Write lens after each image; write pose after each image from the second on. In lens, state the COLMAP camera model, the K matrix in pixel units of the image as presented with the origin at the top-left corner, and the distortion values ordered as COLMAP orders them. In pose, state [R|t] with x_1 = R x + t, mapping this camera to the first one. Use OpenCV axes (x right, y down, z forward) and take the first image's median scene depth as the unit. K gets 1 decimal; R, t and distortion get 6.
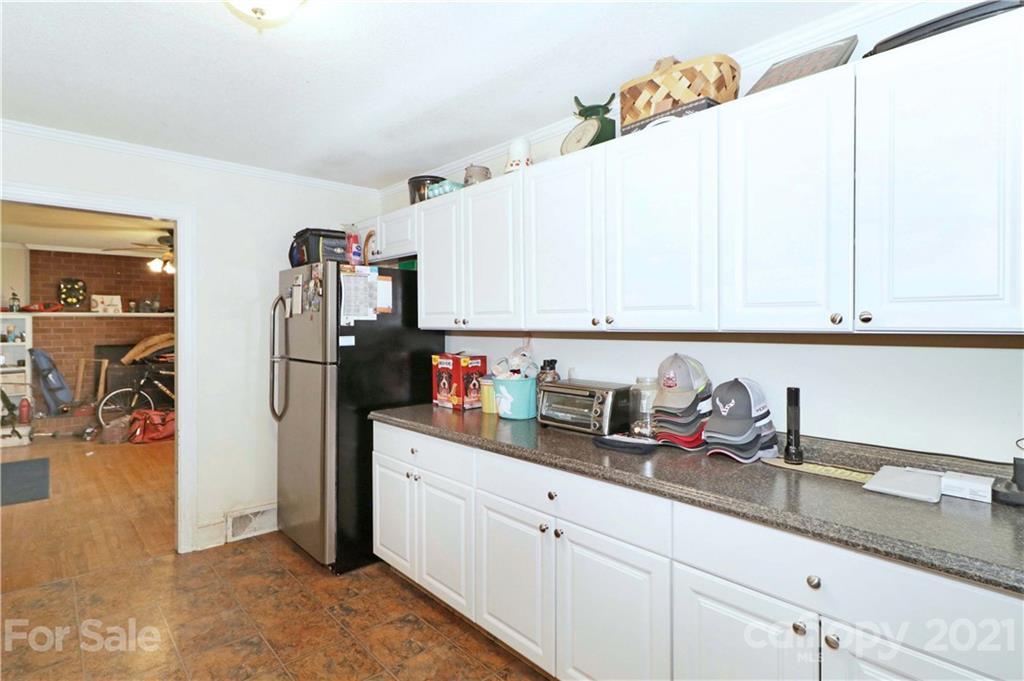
lens RADIAL K [[499.7, 0, 517.6], [0, 499.7, 332.1], [0, 0, 1]] dist [-0.020212, 0.000281]
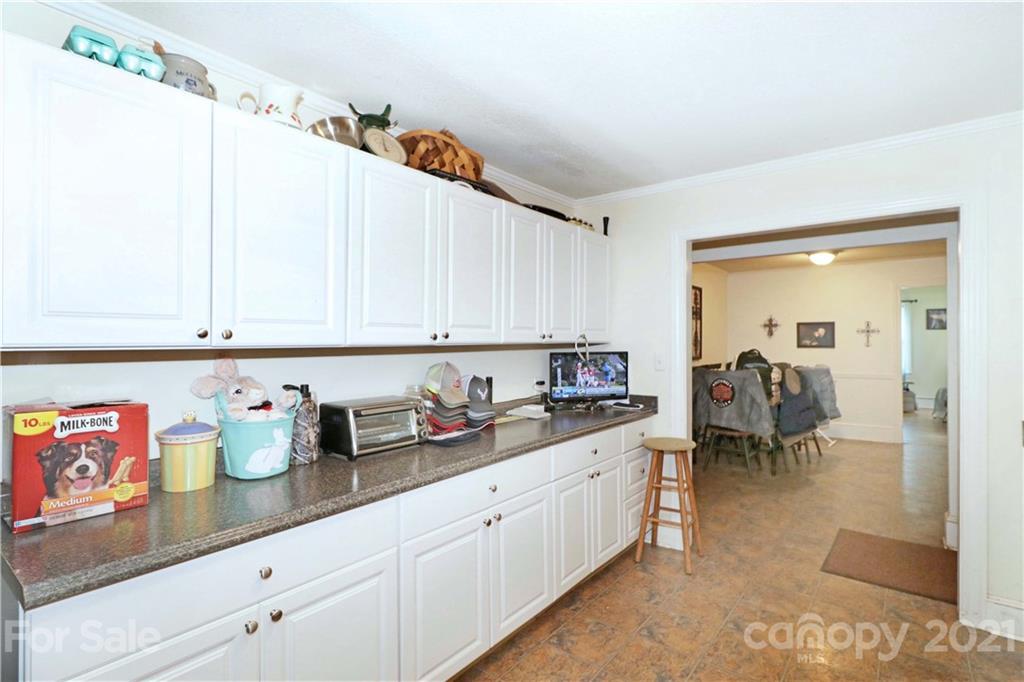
lens RADIAL K [[499.7, 0, 516.0], [0, 499.7, 336.6], [0, 0, 1]] dist [-0.020212, 0.000281]
pose [[-0.150479, 0.009291, 0.988570, -0.643488], [0.017914, 0.999817, -0.006670, -0.007025], [-0.988451, 0.016706, -0.150618, 0.666585]]
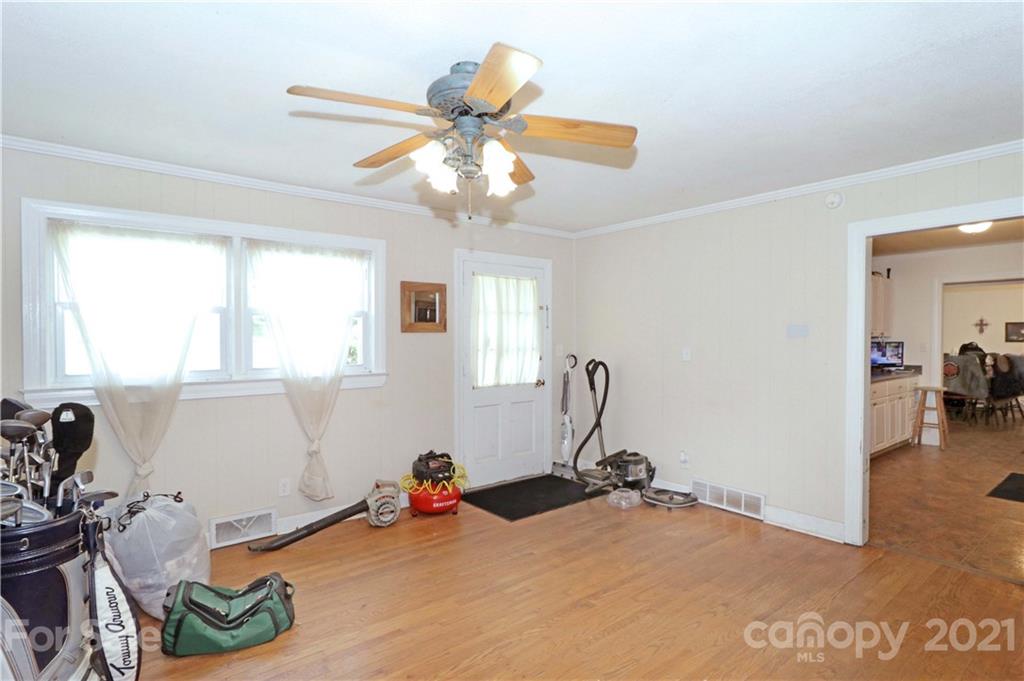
lens RADIAL K [[534.1, 0, 518.3], [0, 534.1, 343.2], [0, 0, 1]] dist [-0.029560, -0.000194]
pose [[0.082520, -0.011389, 0.996524, -2.257969], [0.015174, 0.999833, 0.010171, -0.020037], [-0.996474, 0.014282, 0.082679, 1.962908]]
